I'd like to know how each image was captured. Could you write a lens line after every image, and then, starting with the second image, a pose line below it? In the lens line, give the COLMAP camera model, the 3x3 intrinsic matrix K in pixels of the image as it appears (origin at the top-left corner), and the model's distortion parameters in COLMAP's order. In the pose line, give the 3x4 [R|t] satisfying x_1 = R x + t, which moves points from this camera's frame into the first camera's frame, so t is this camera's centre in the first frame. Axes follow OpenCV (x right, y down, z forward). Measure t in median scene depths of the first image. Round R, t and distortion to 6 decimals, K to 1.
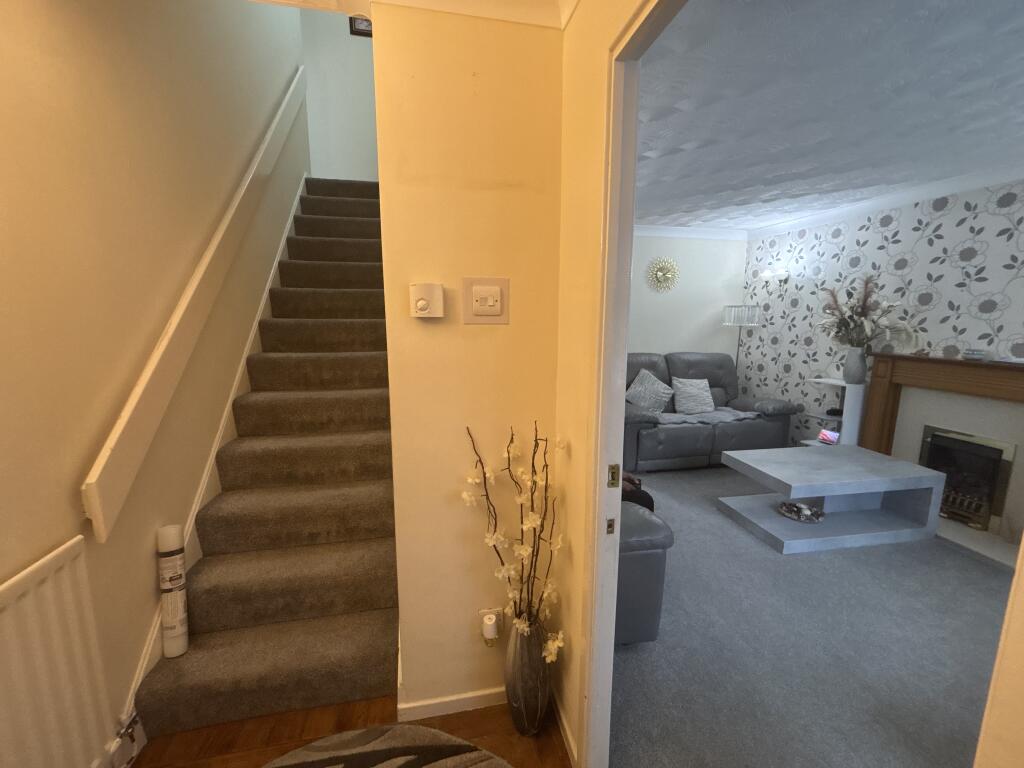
lens RADIAL K [[414.9, 0, 505.6], [0, 414.9, 380.4], [0, 0, 1]] dist [-0.002851, -0.000551]
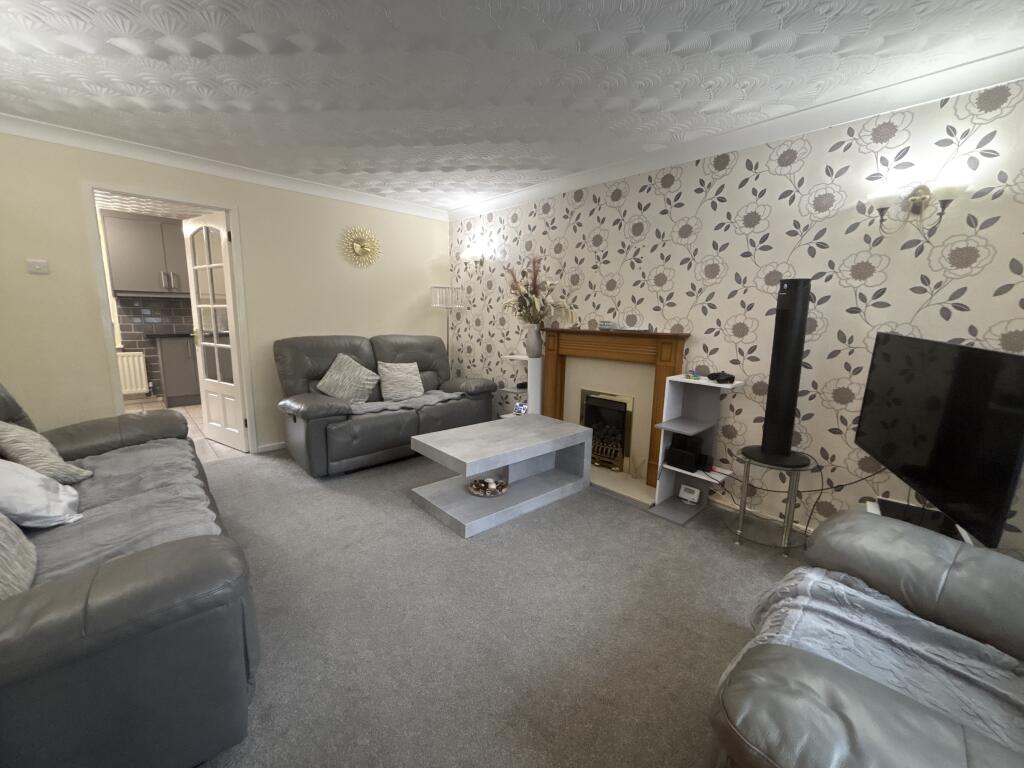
lens RADIAL K [[414.9, 0, 514.6], [0, 414.9, 384.1], [0, 0, 1]] dist [-0.002851, -0.000551]
pose [[0.839706, -0.074347, 0.537928, 0.227537], [0.066996, 0.997199, 0.033243, 0.041053], [-0.538893, 0.008125, 0.842335, 0.121195]]
